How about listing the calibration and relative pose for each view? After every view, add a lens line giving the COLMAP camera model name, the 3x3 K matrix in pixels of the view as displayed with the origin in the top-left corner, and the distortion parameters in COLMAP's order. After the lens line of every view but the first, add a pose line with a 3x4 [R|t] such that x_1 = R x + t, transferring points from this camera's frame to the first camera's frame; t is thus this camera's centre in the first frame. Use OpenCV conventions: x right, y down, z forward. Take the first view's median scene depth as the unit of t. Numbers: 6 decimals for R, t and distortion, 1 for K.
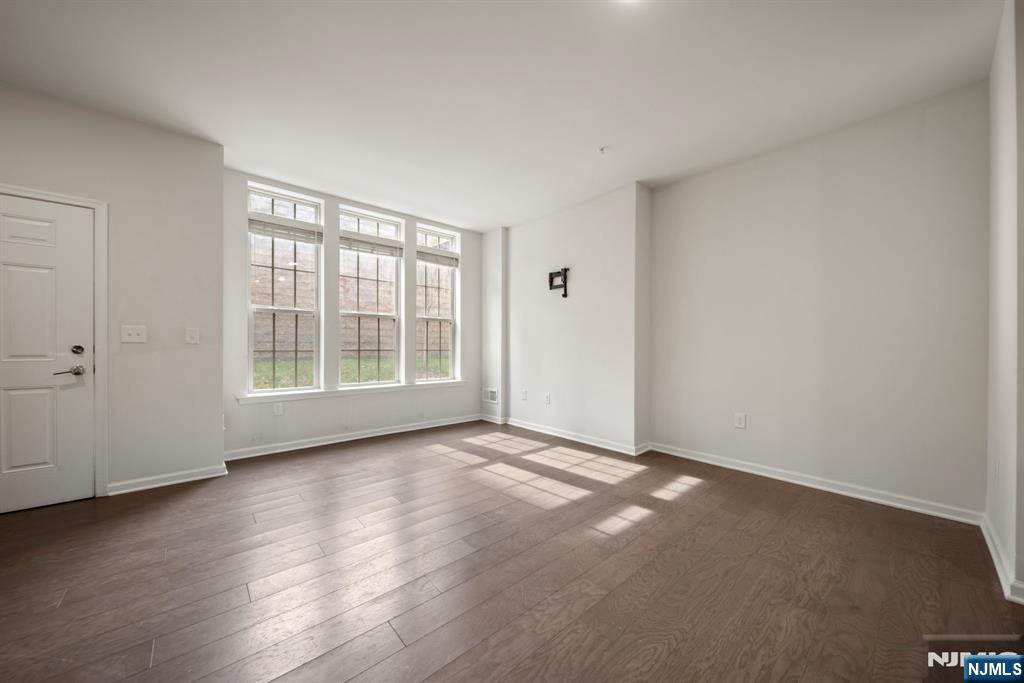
lens RADIAL K [[358.7, 0, 514.9], [0, 358.7, 346.9], [0, 0, 1]] dist [-0.005135, -0.000311]
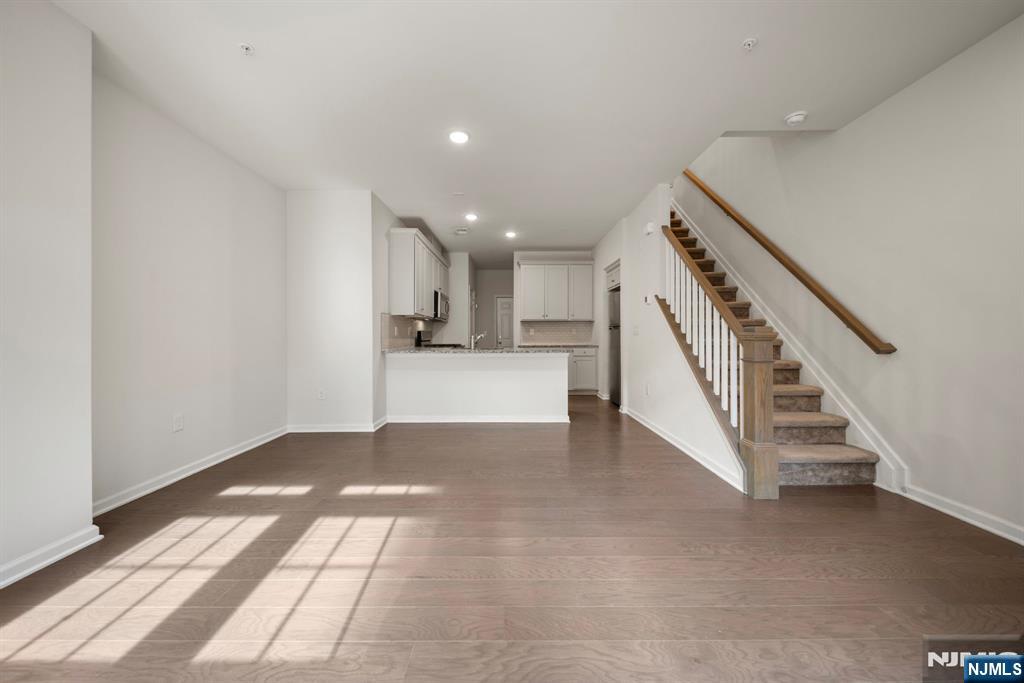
lens RADIAL K [[358.7, 0, 510.0], [0, 358.7, 337.7], [0, 0, 1]] dist [-0.005135, -0.000311]
pose [[-0.738850, -0.005007, 0.673851, -0.419602], [0.003245, 0.999934, 0.010987, -0.005001], [-0.673862, 0.010304, -0.738786, 0.846898]]
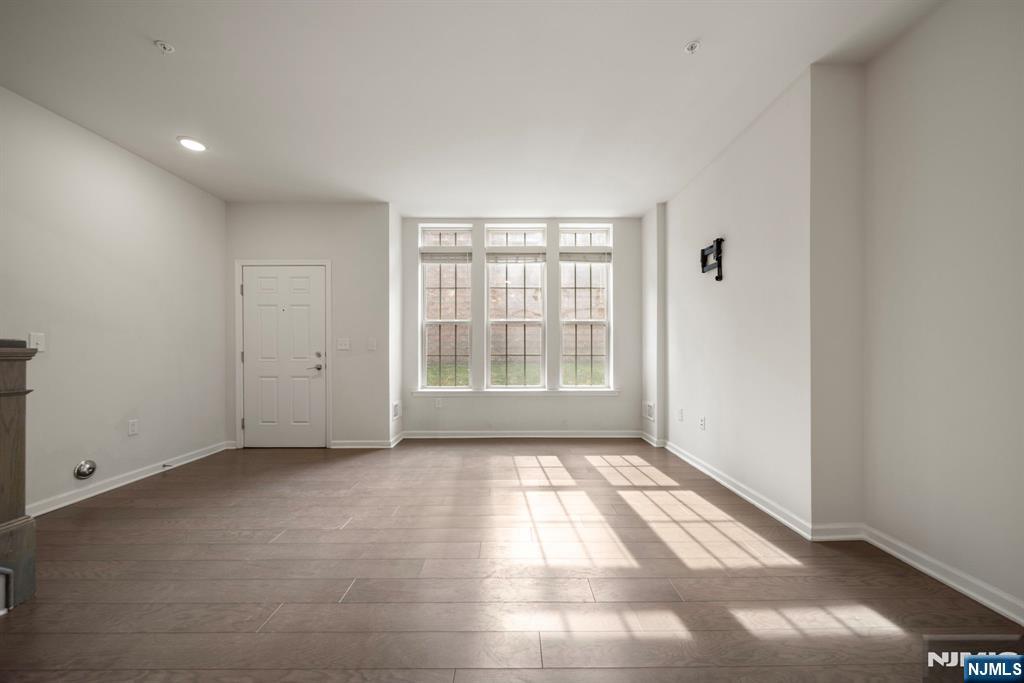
lens RADIAL K [[358.7, 0, 518.2], [0, 358.7, 350.7], [0, 0, 1]] dist [-0.005135, -0.000311]
pose [[0.752365, -0.004198, -0.658733, 0.315698], [0.002425, 0.999991, -0.003603, -0.000524], [0.658742, 0.001114, 0.752368, 0.223655]]
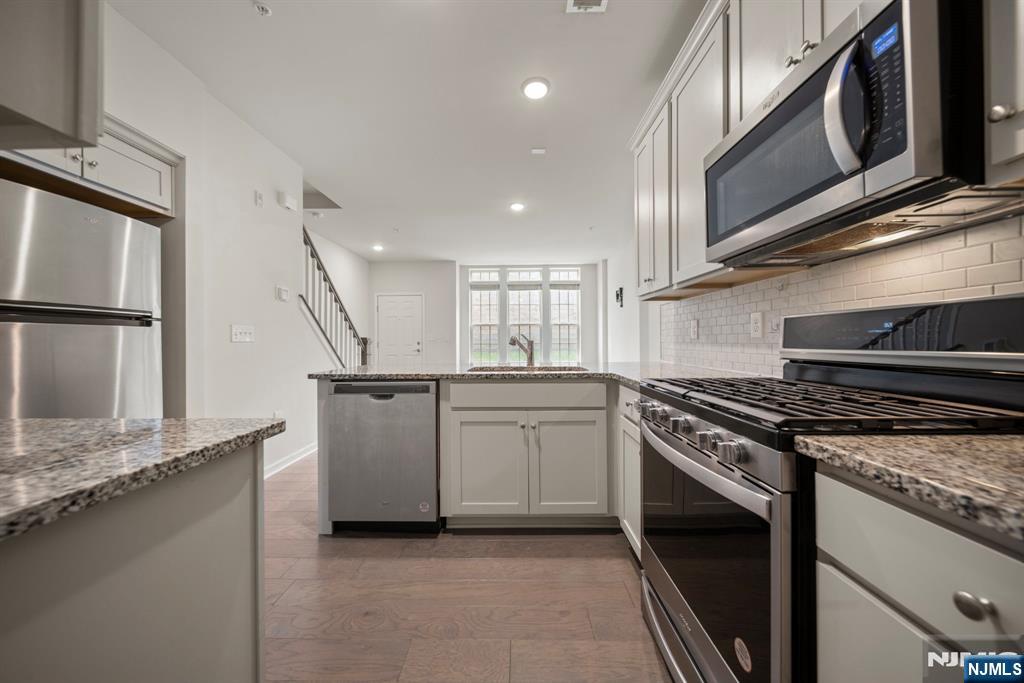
lens RADIAL K [[358.7, 0, 515.9], [0, 358.7, 339.5], [0, 0, 1]] dist [-0.005135, -0.000311]
pose [[0.738864, -0.010764, -0.673768, 0.845541], [0.006990, 0.999941, -0.008309, 0.004865], [0.673818, 0.001429, 0.738896, -0.406209]]
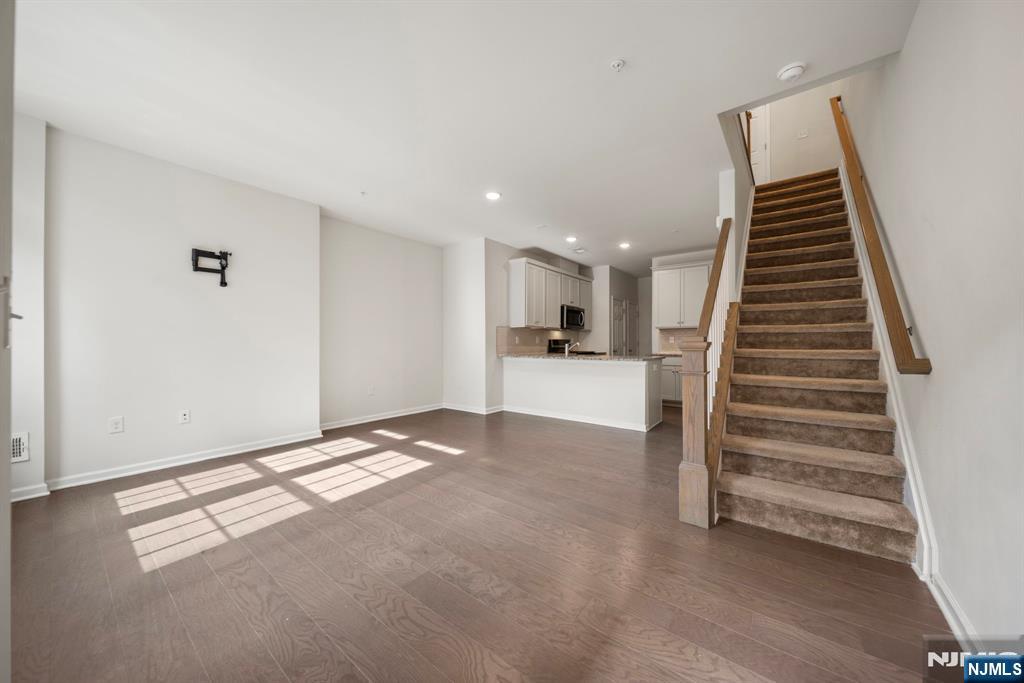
lens RADIAL K [[358.7, 0, 511.3], [0, 358.7, 336.3], [0, 0, 1]] dist [-0.005135, -0.000311]
pose [[-0.171850, 0.015054, 0.985008, -0.810618], [0.004010, 0.999886, -0.014582, -0.008985], [-0.985115, 0.001444, -0.171891, 0.505610]]
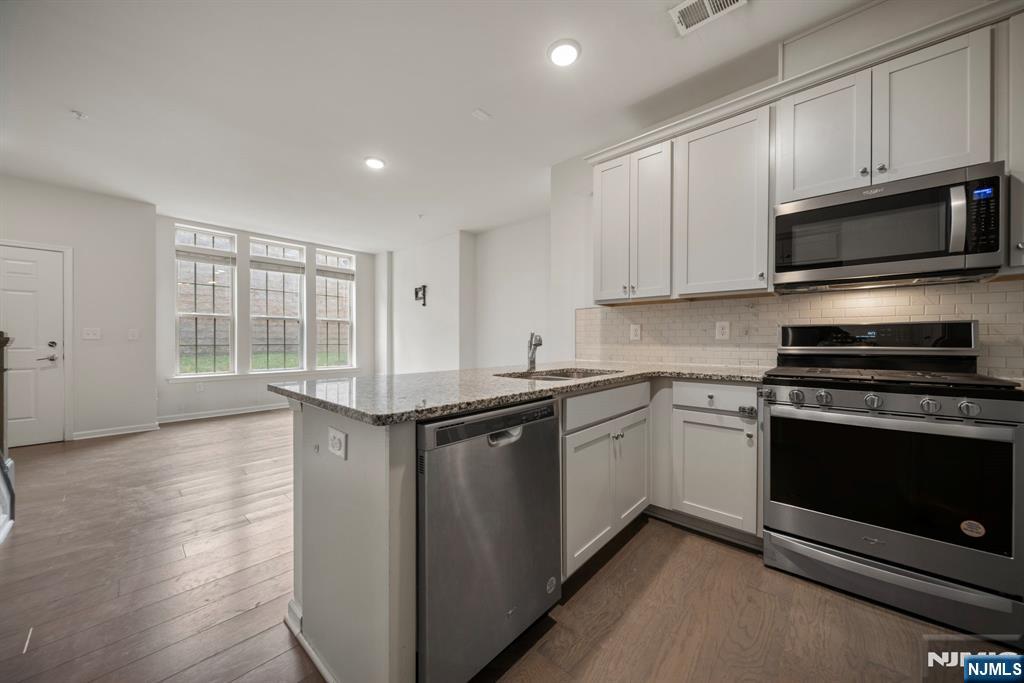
lens RADIAL K [[358.7, 0, 518.6], [0, 358.7, 342.4], [0, 0, 1]] dist [-0.005135, -0.000311]
pose [[0.993477, -0.004133, 0.113959, 0.358787], [0.004031, 0.999991, 0.001125, 0.003860], [-0.113962, -0.000658, 0.993485, -0.452838]]
